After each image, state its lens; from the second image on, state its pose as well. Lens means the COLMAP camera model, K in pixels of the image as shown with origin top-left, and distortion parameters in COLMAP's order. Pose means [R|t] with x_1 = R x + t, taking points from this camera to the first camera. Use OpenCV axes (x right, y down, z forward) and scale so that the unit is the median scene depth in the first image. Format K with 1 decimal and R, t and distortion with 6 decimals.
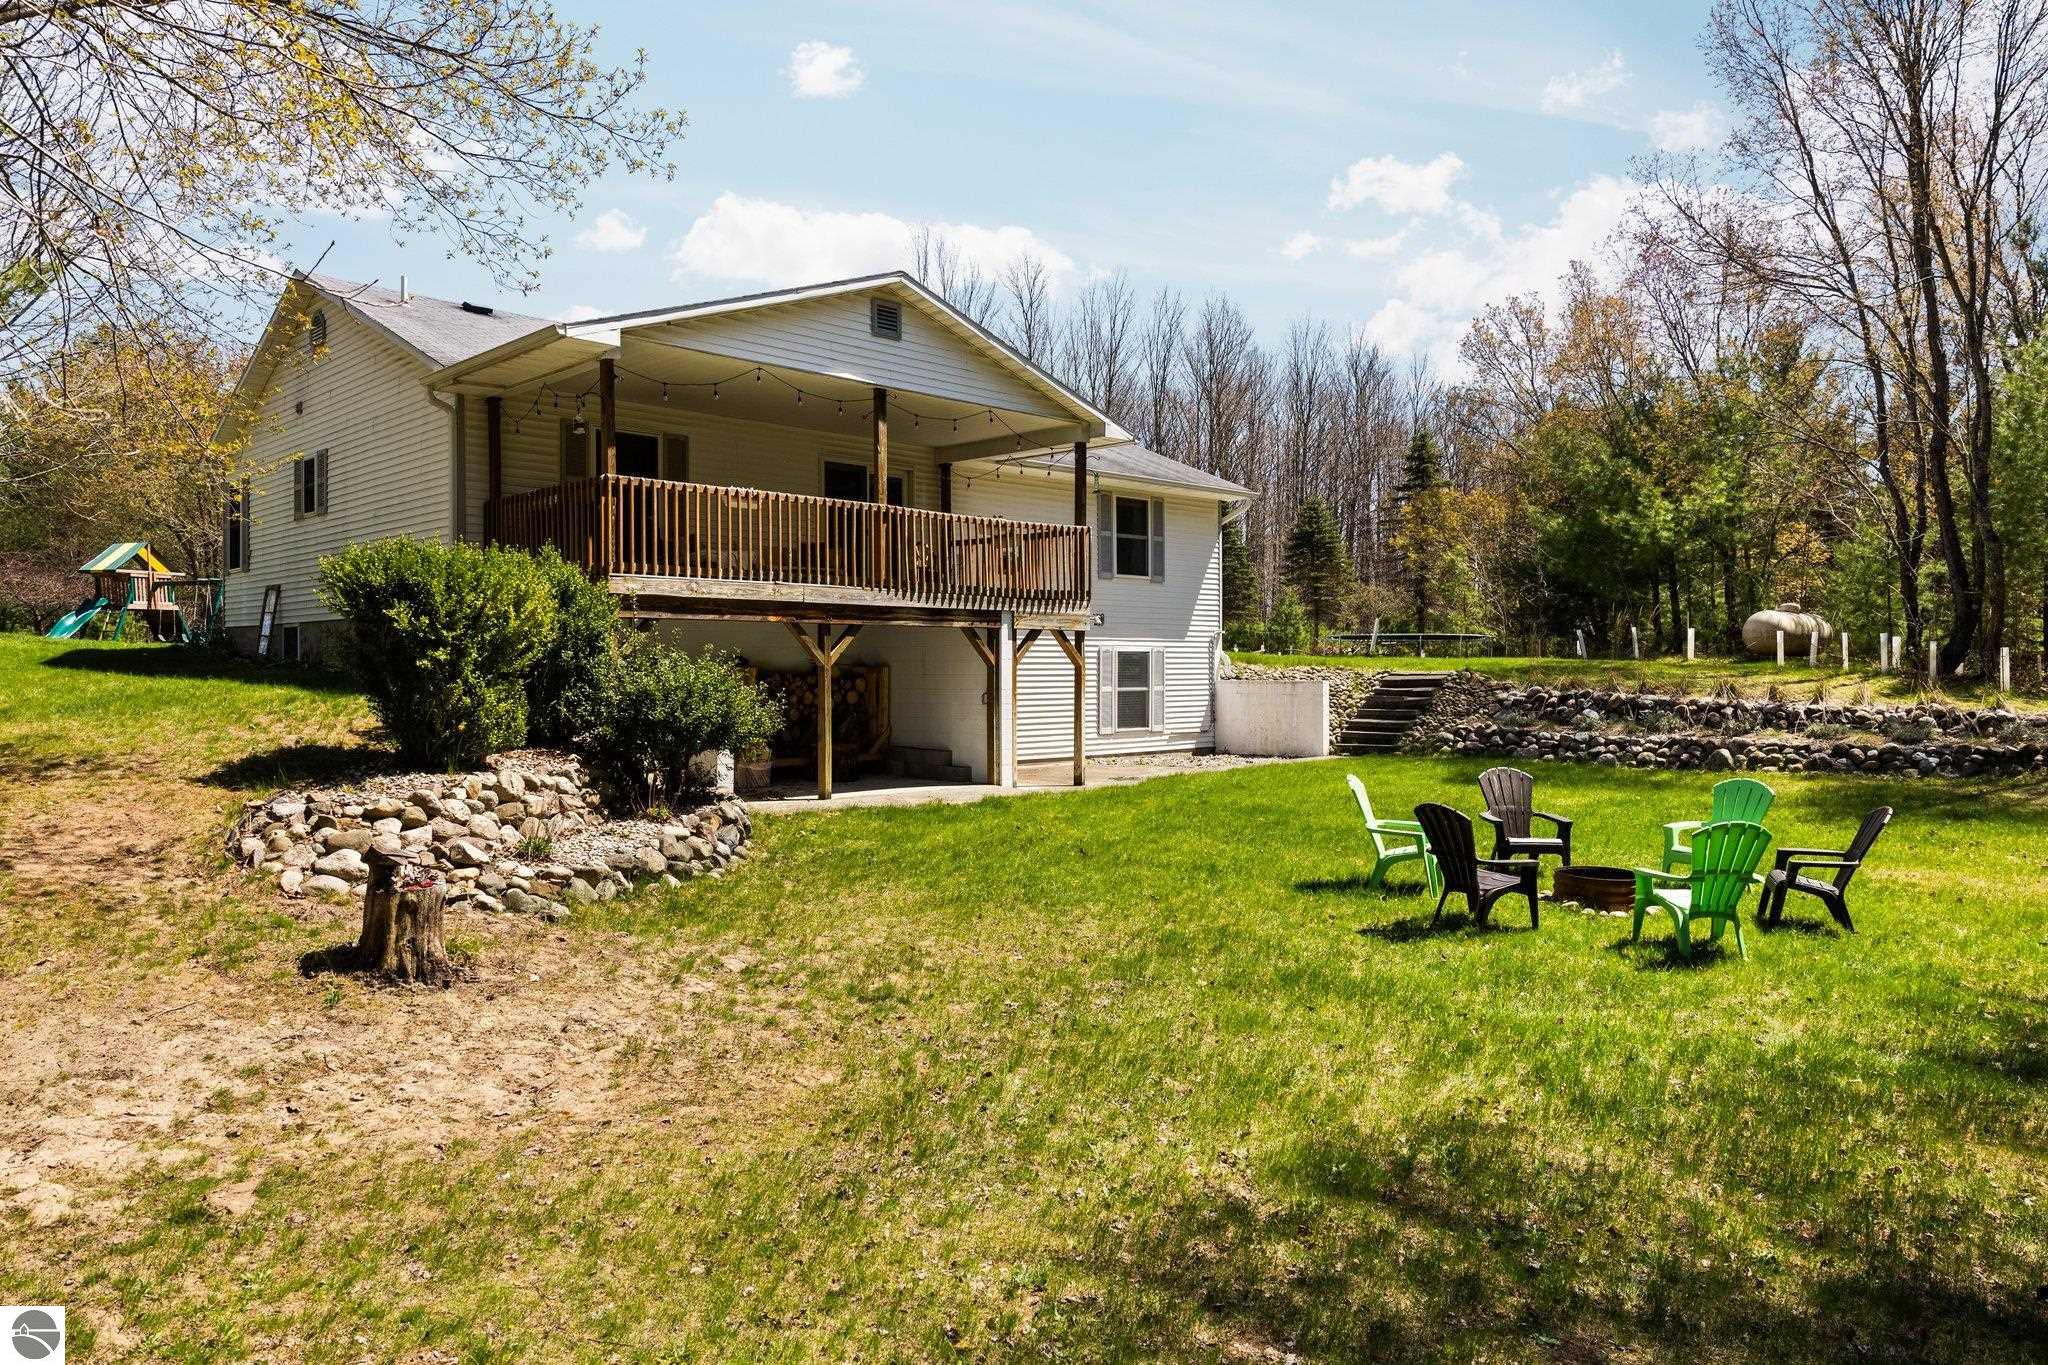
lens RADIAL K [[1357.0, 0, 1026.8], [0, 1357.0, 652.6], [0, 0, 1]] dist [0.002813, -0.000539]
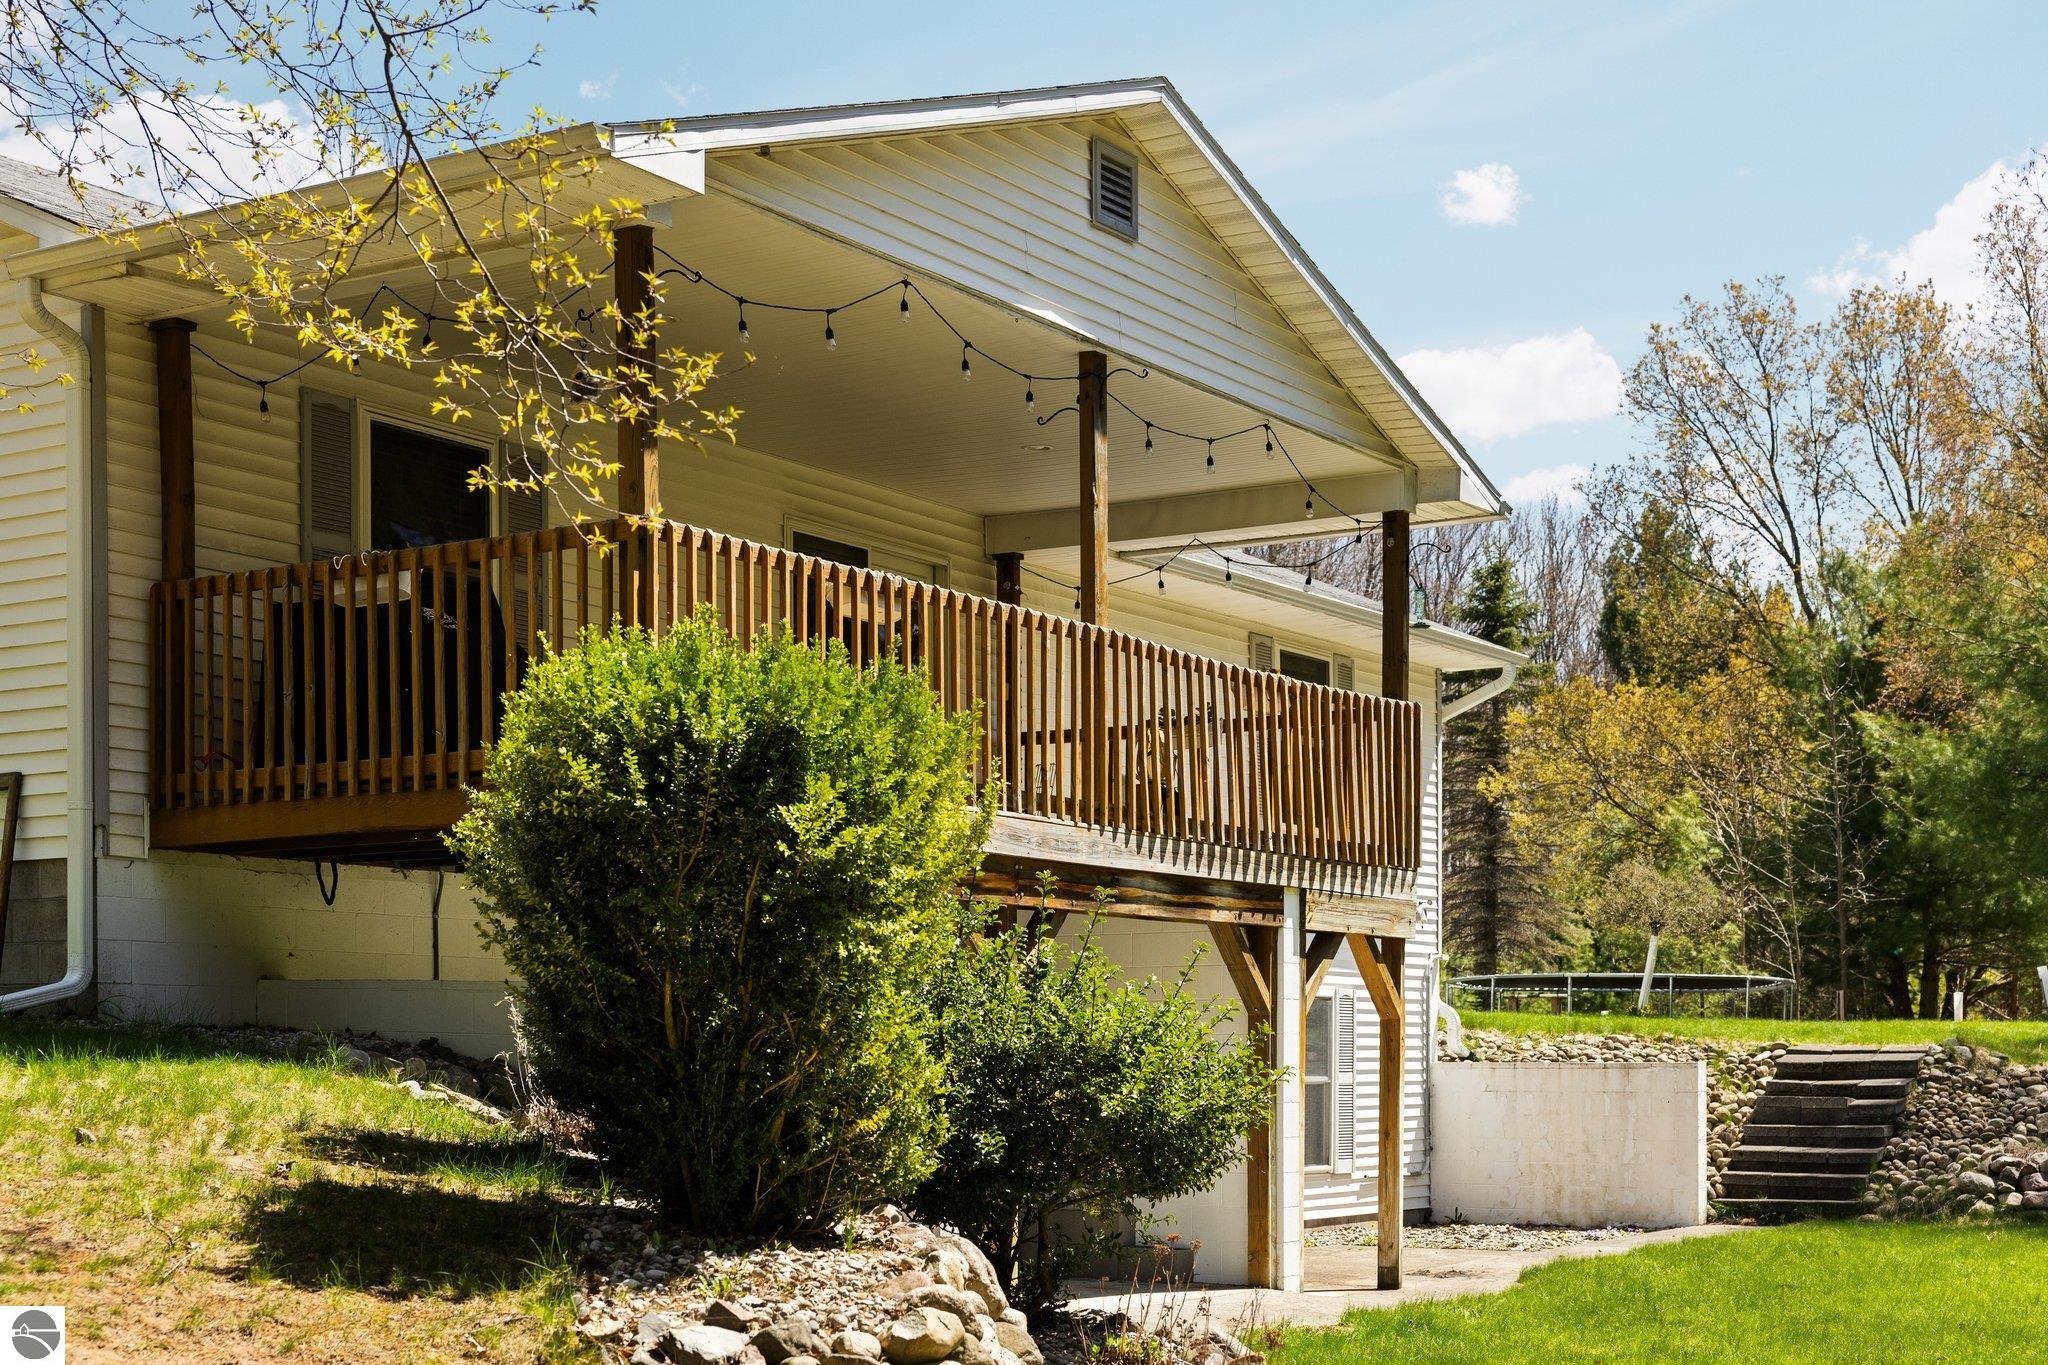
lens RADIAL K [[2909.0, 0, 1023.9], [0, 2909.0, 1022.6], [0, 0, 1]] dist [0.012907, 0.115096]
pose [[0.977523, 0.006690, 0.210723, -0.297517], [-0.006145, 0.999976, -0.003240, 0.016123], [-0.210740, 0.001872, 0.977540, 0.108090]]
